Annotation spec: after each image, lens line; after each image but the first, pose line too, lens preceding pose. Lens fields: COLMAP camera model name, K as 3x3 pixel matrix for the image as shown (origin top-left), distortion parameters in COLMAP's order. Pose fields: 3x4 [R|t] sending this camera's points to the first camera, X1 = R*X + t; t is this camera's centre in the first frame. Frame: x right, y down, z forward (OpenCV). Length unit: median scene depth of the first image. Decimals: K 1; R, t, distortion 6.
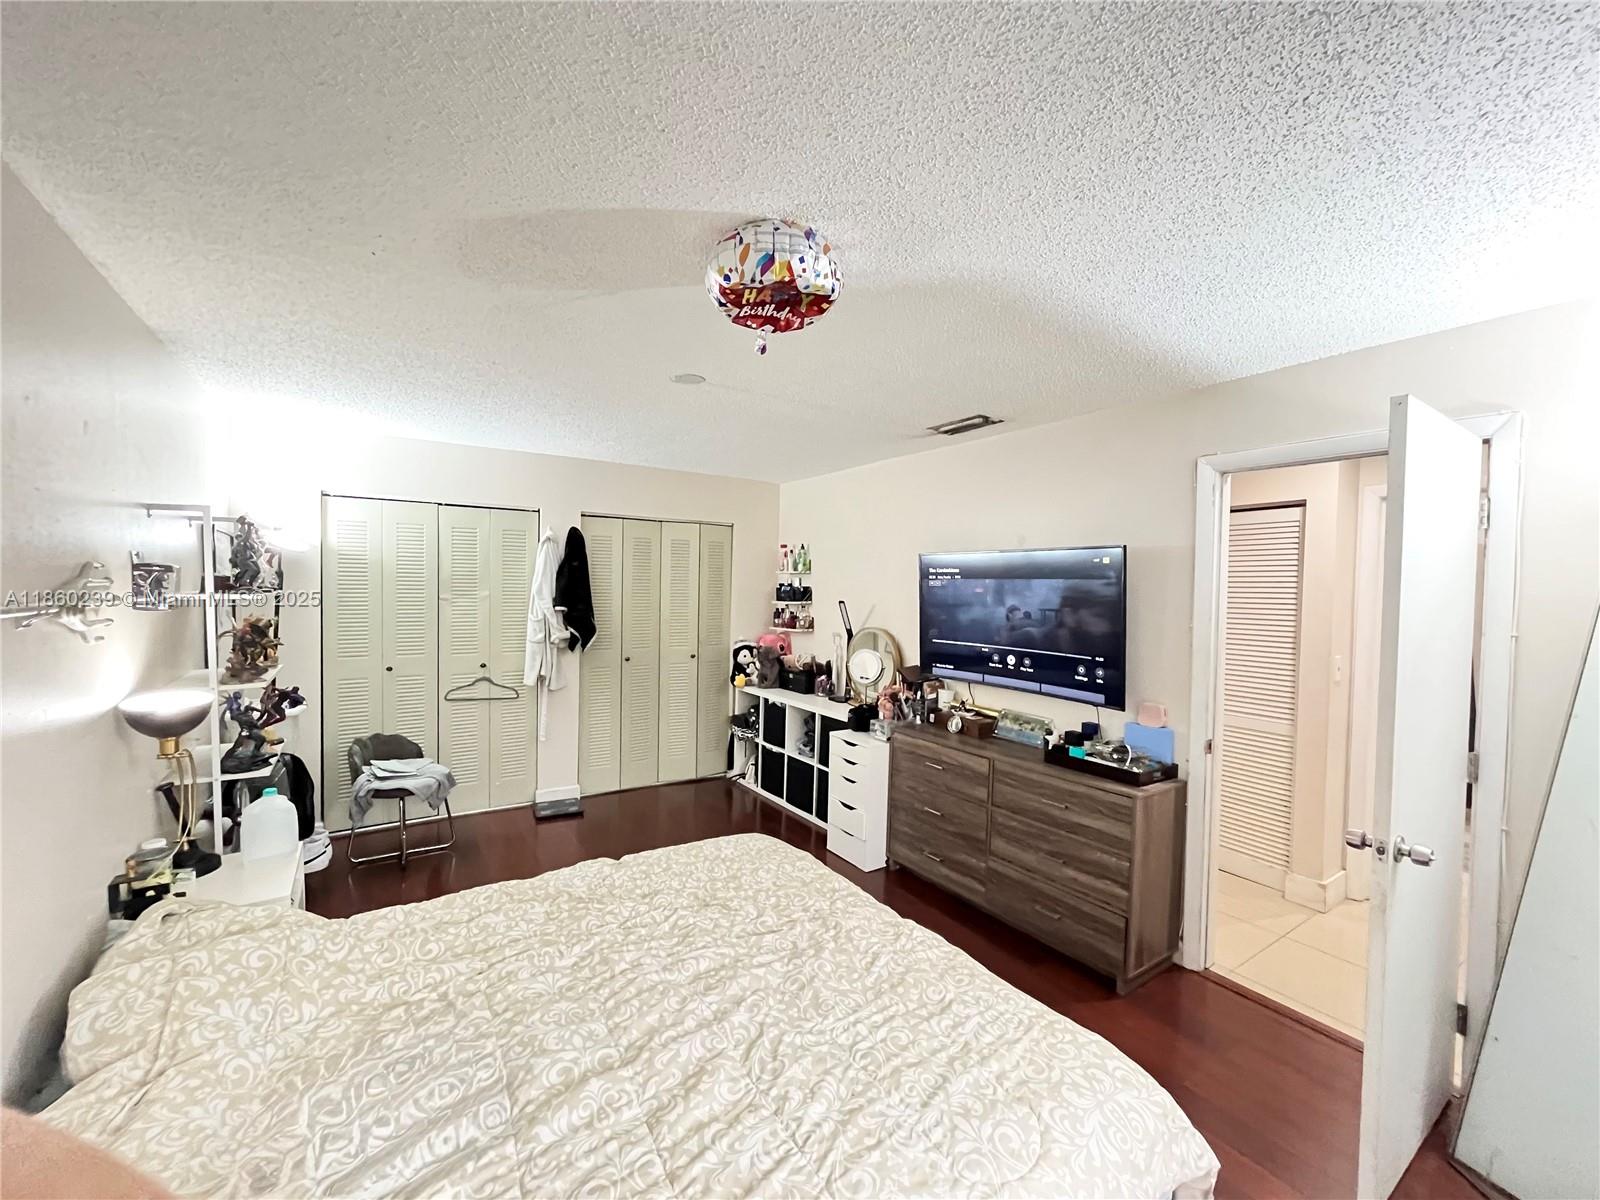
lens RADIAL K [[646.8, 0, 800.5], [0, 646.8, 601.1], [0, 0, 1]] dist [-0.000569, -0.000064]
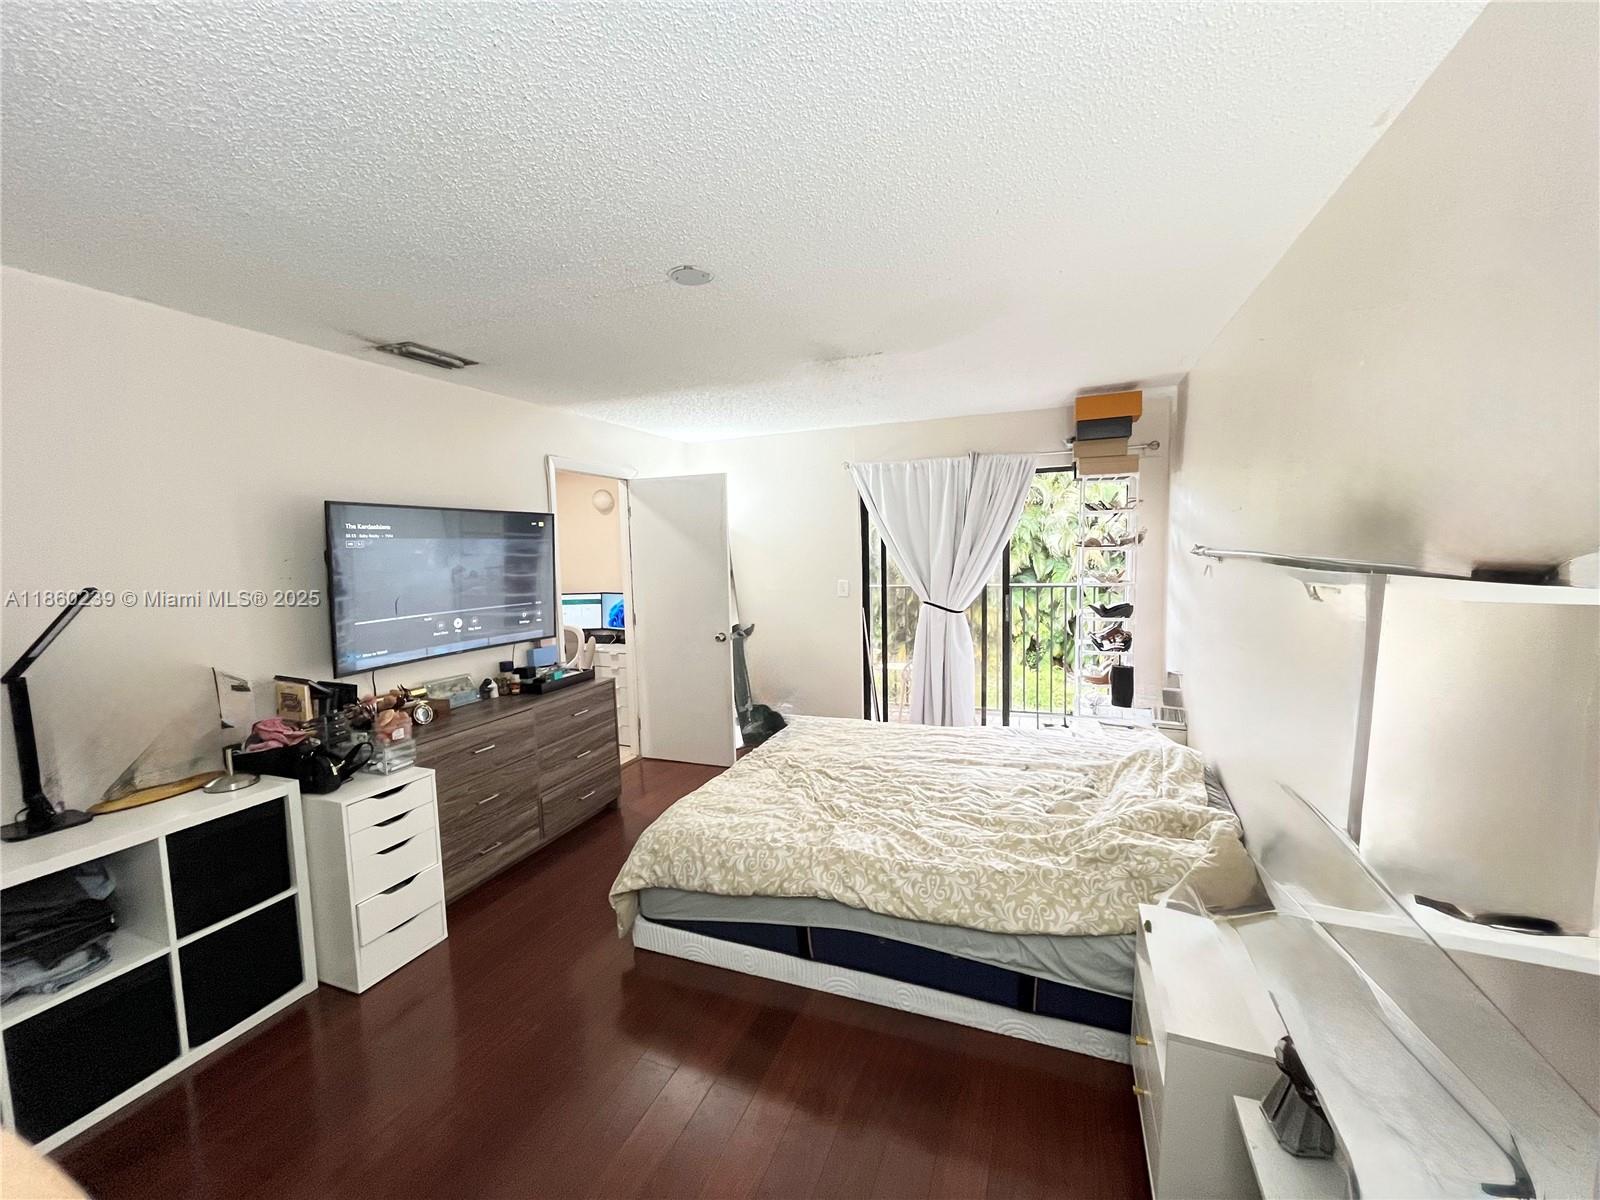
lens RADIAL K [[646.8, 0, 800.5], [0, 646.8, 605.0], [0, 0, 1]] dist [-0.000569, -0.000064]
pose [[-0.564918, -0.081924, 0.821070, -0.739686], [0.030845, 0.992267, 0.120228, -0.035216], [-0.824570, 0.093245, -0.558022, 1.100941]]
